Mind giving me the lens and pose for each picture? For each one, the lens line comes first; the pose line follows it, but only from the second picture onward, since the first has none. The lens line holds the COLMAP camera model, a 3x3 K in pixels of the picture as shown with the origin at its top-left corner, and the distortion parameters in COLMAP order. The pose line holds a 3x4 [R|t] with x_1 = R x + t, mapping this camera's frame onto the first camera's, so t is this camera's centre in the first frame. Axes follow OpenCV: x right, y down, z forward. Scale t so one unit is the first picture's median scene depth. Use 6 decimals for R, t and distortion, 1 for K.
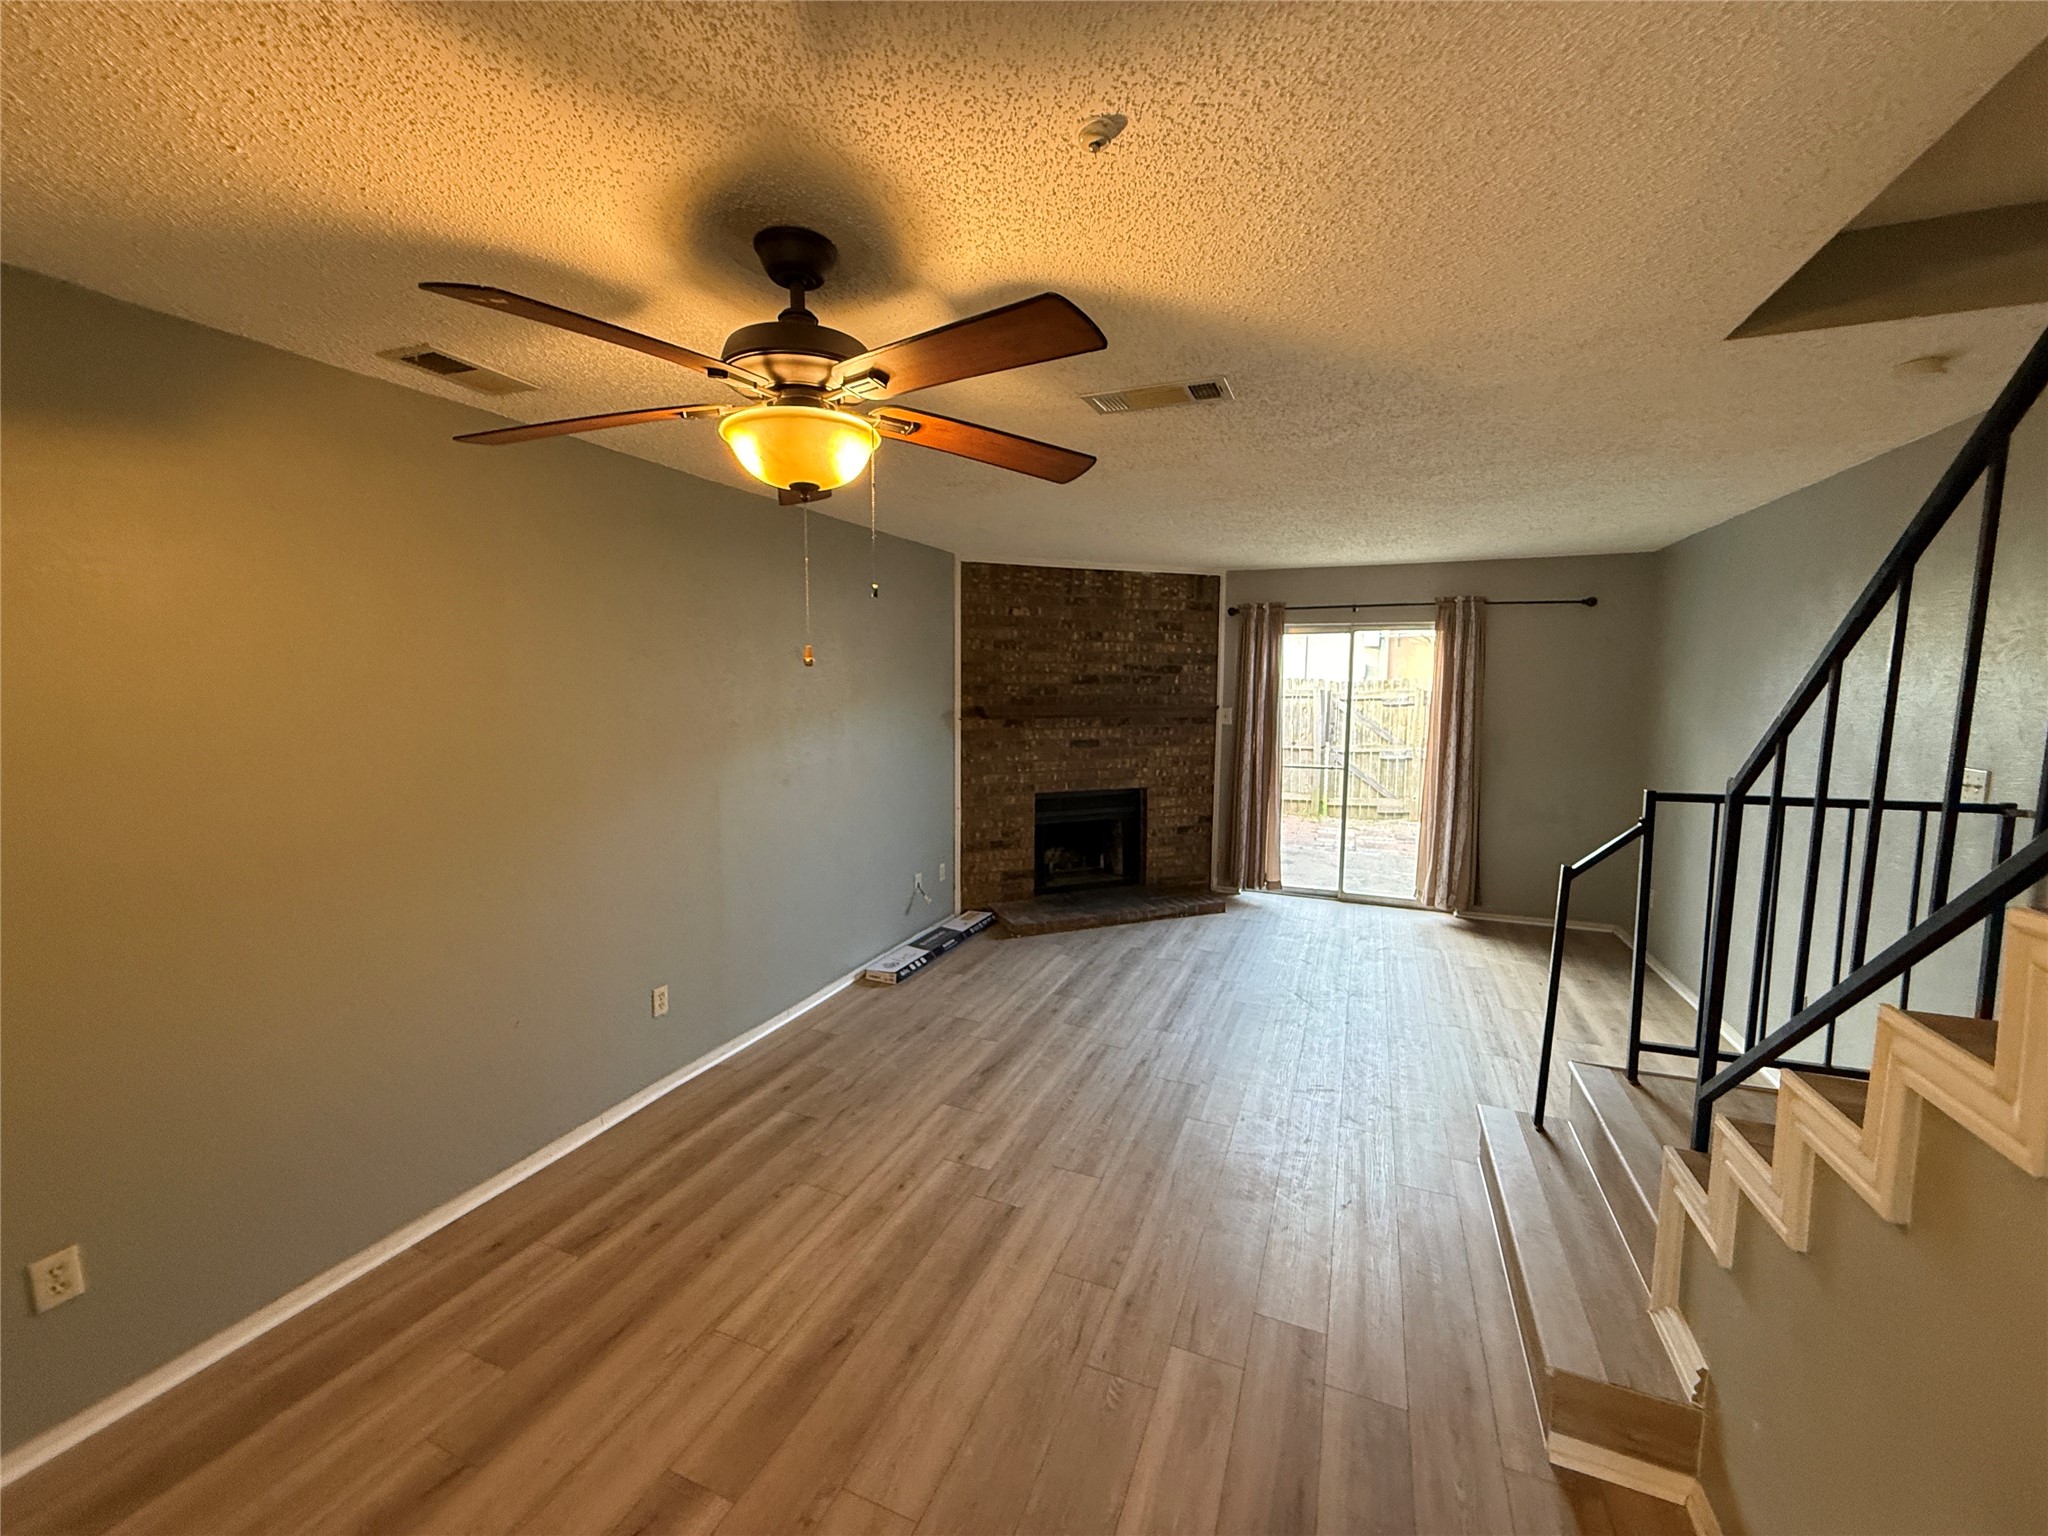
lens RADIAL K [[822.6, 0, 1022.7], [0, 822.6, 764.9], [0, 0, 1]] dist [-0.000803, 0.000928]
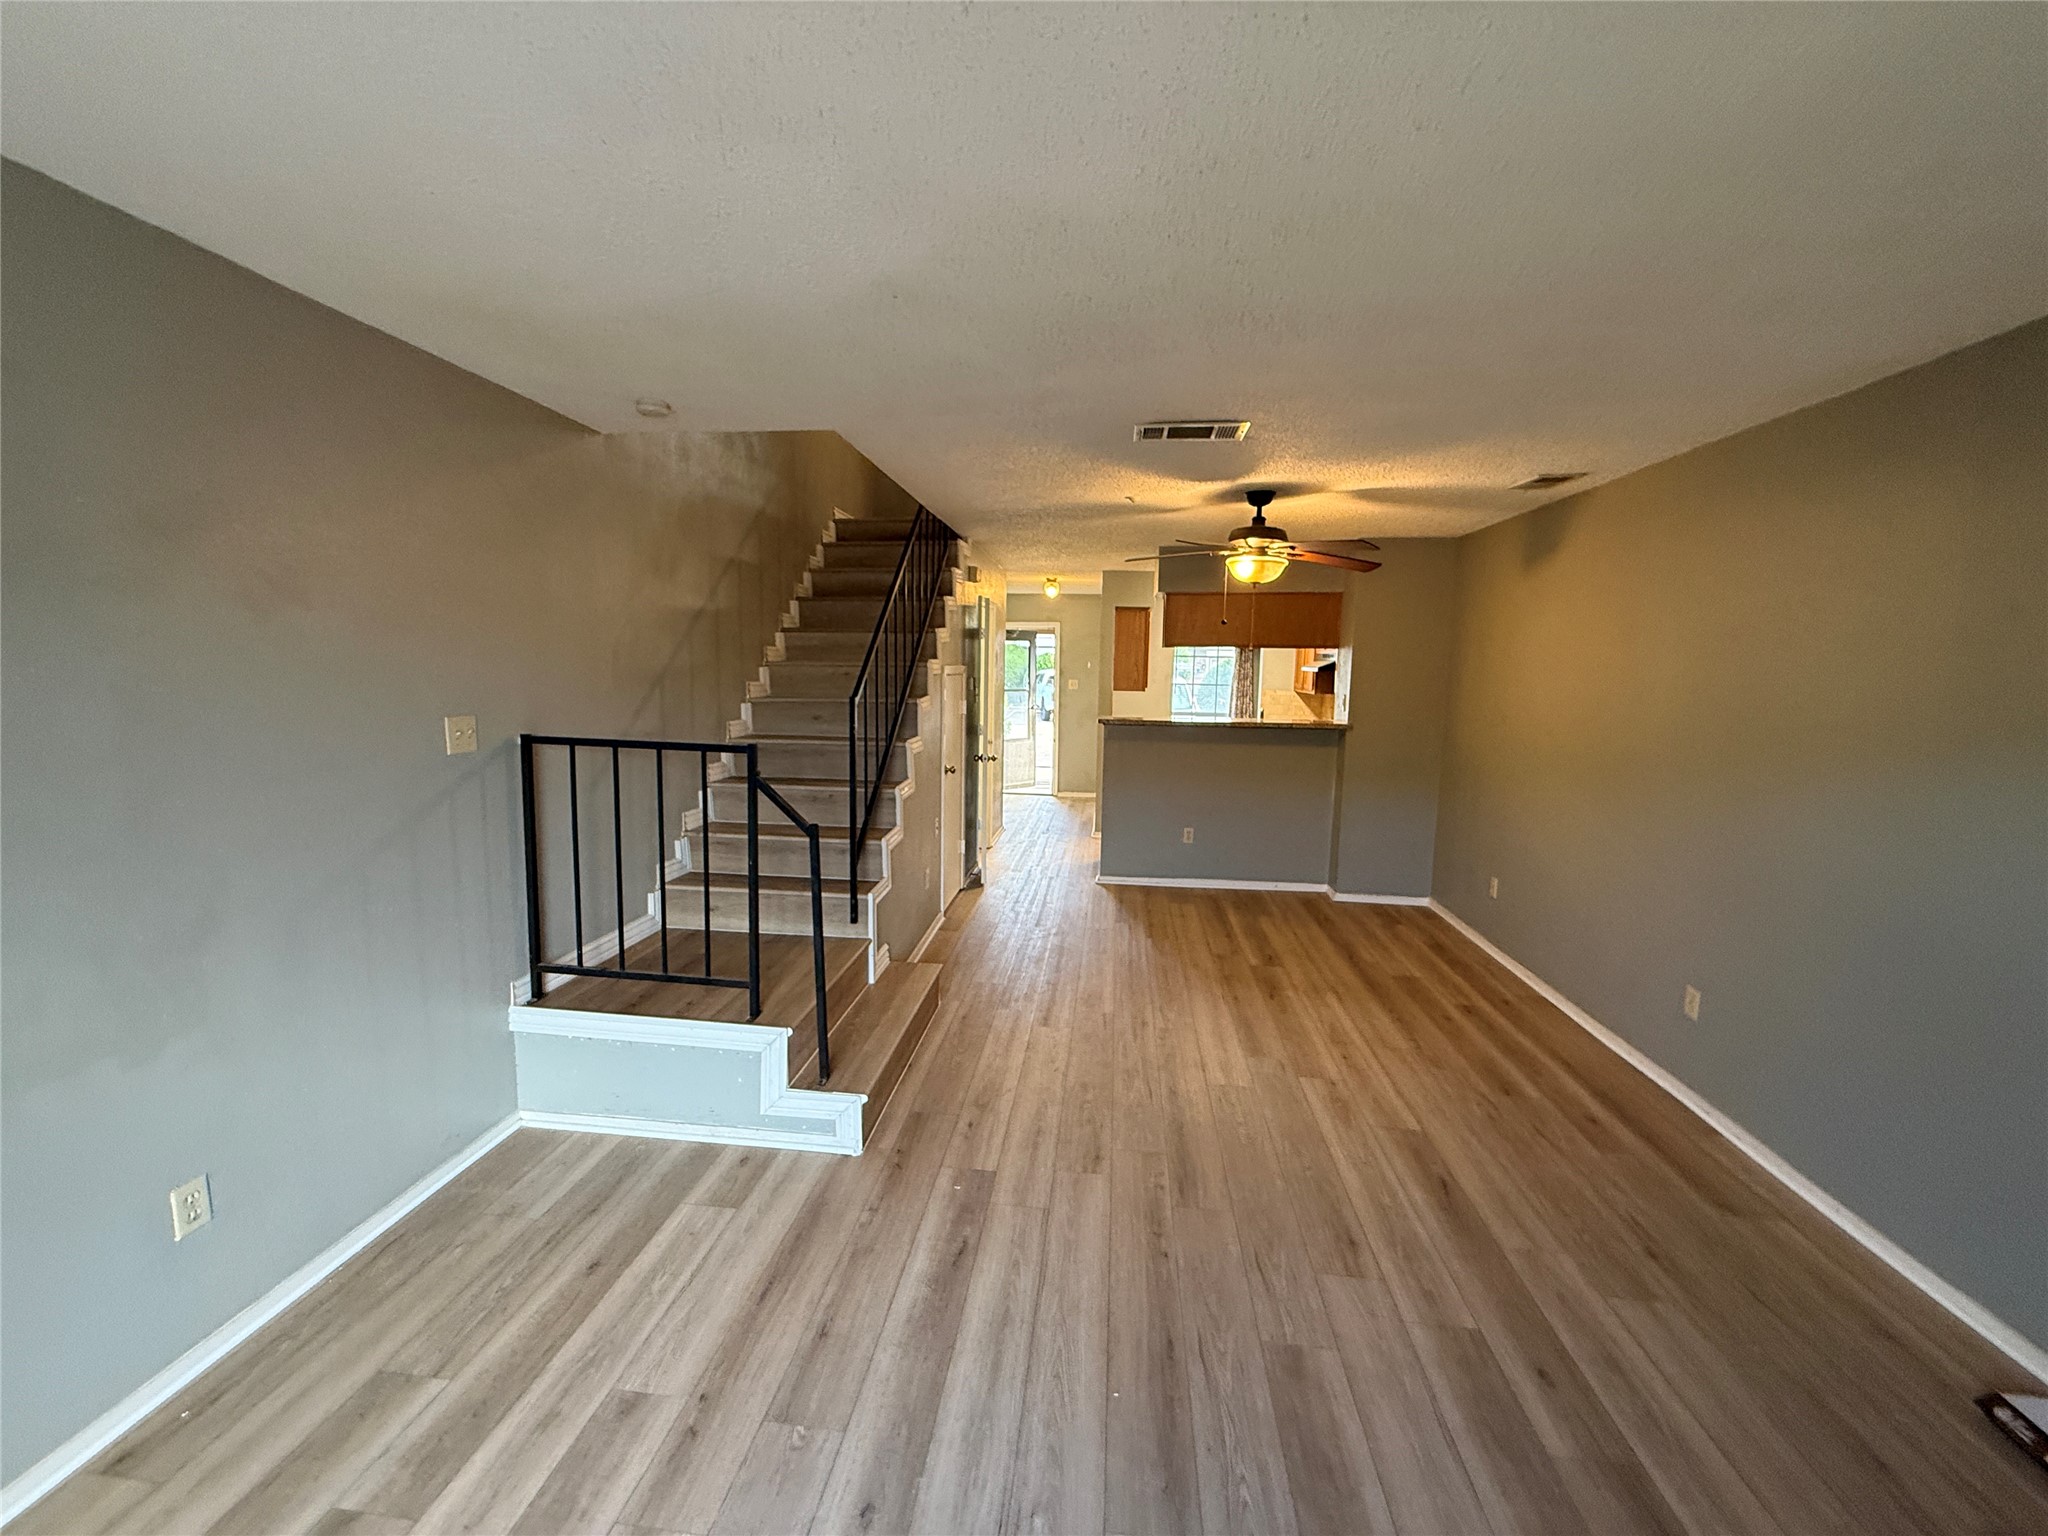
lens RADIAL K [[822.6, 0, 1024.5], [0, 822.6, 759.1], [0, 0, 1]] dist [-0.000803, 0.000928]
pose [[-0.960189, 0.011144, -0.279128, 0.804128], [-0.051286, 0.975189, 0.215353, -0.217427], [0.274602, 0.221095, -0.935794, 2.323410]]
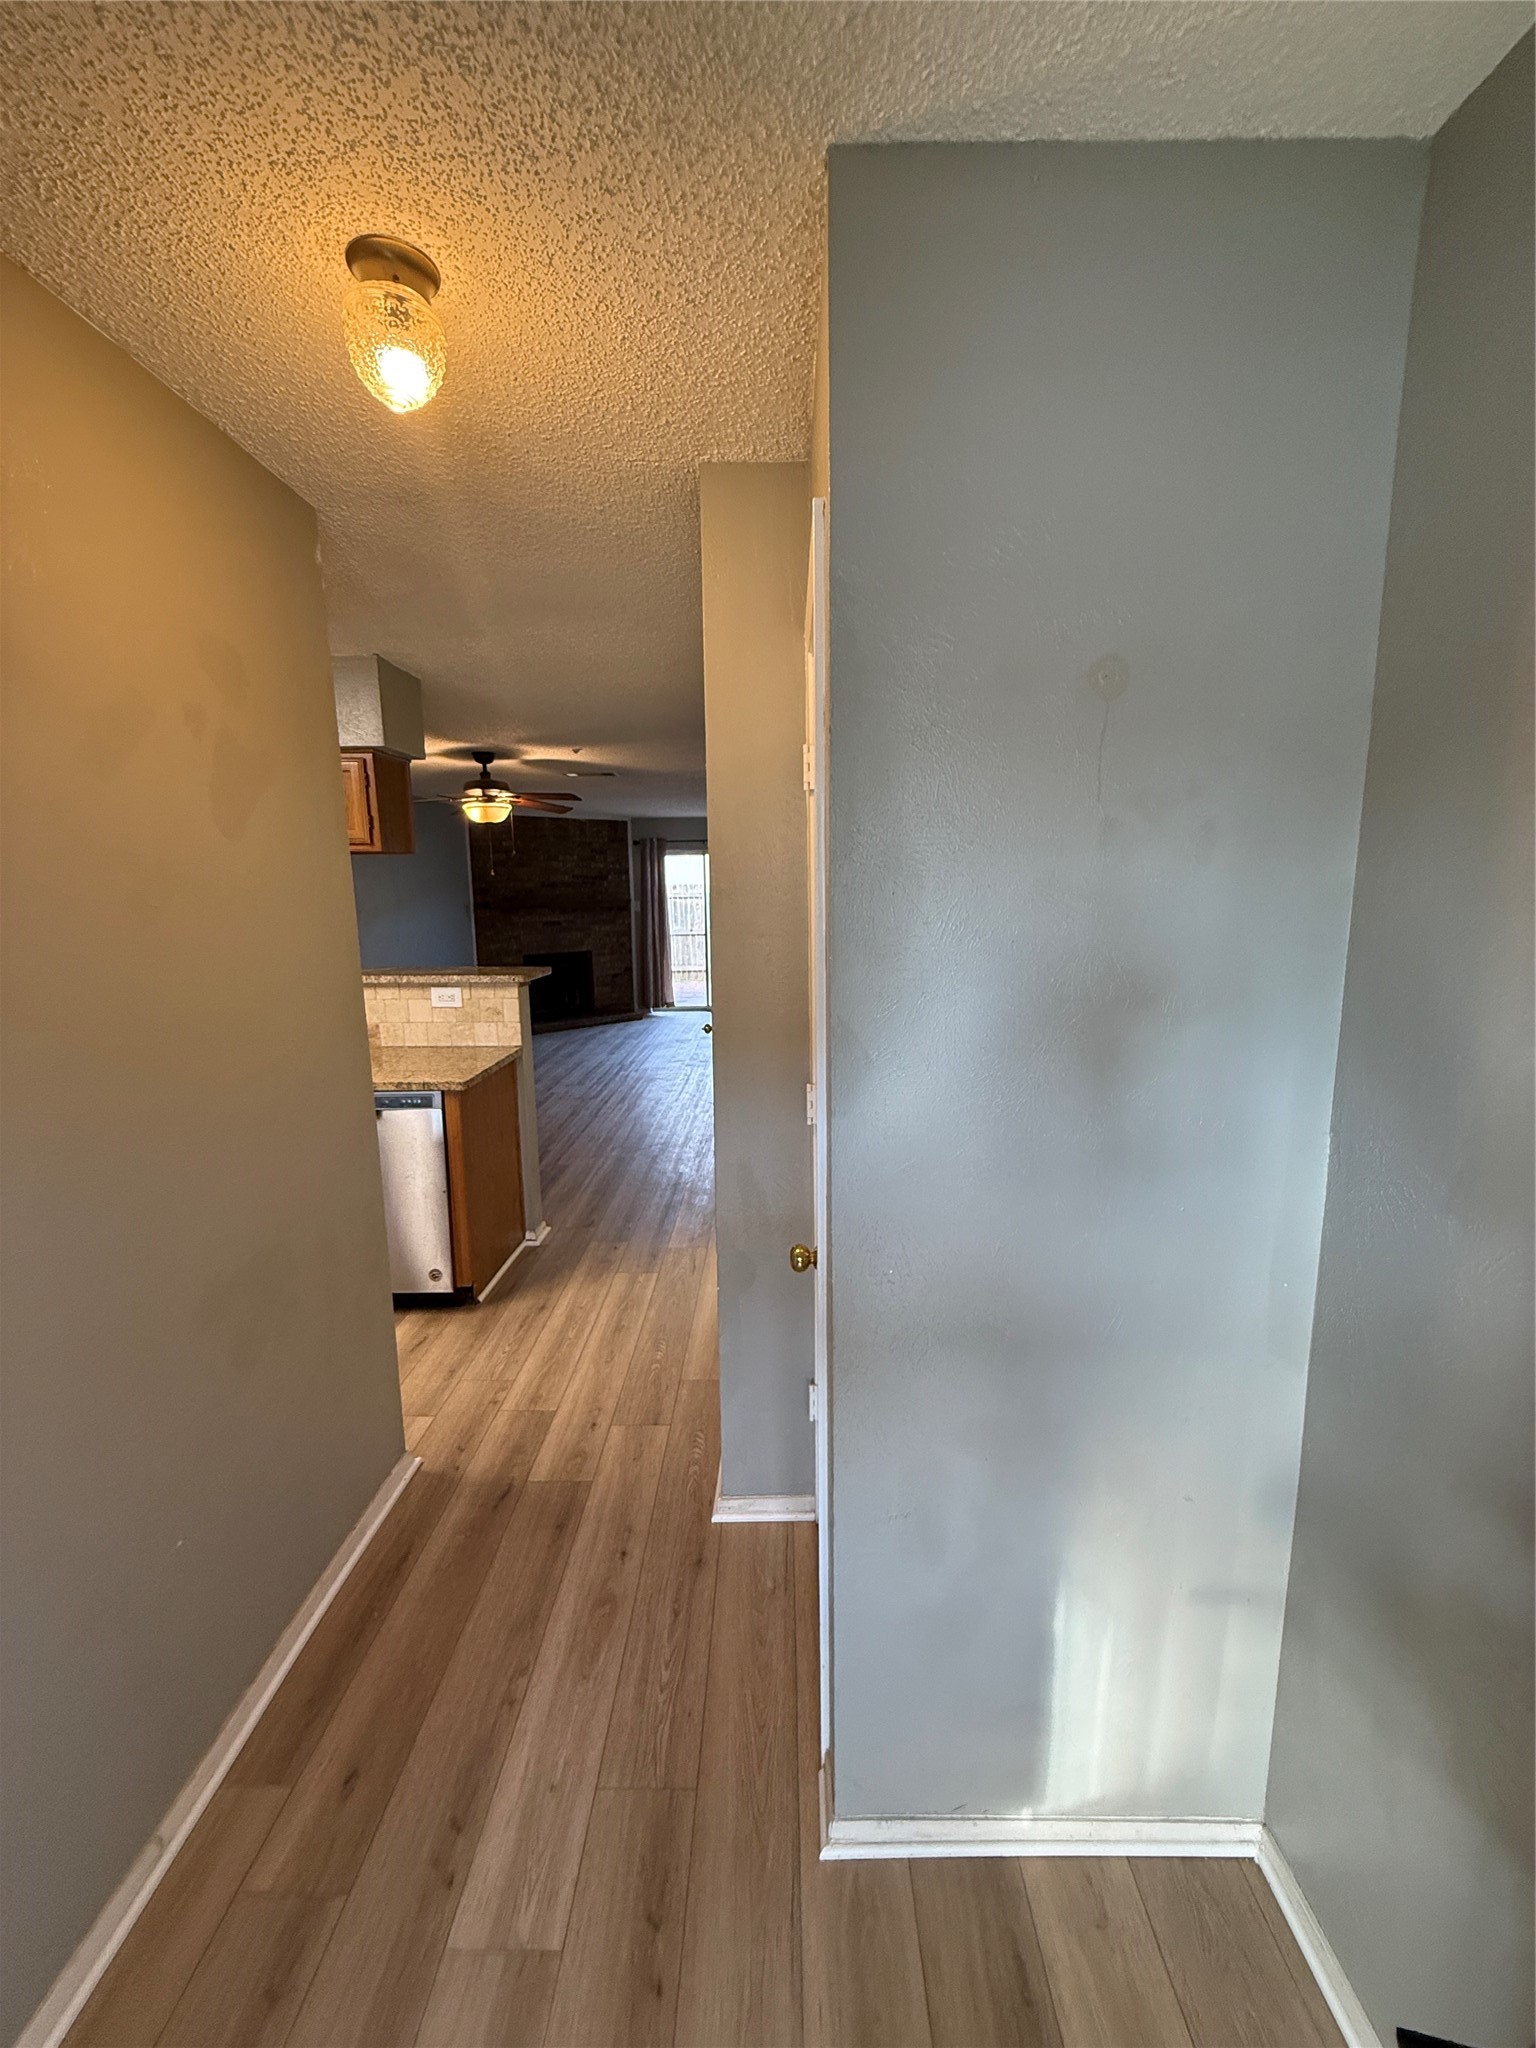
lens RADIAL K [[822.6, 0, 770.8], [0, 822.6, 1029.8], [0, 0, 1]] dist [-0.000803, 0.000928]
pose [[0.928922, -0.076716, 0.362240, -0.338540], [0.052640, 0.995726, 0.075888, 0.217294], [-0.366513, -0.051425, 0.928990, -1.830230]]
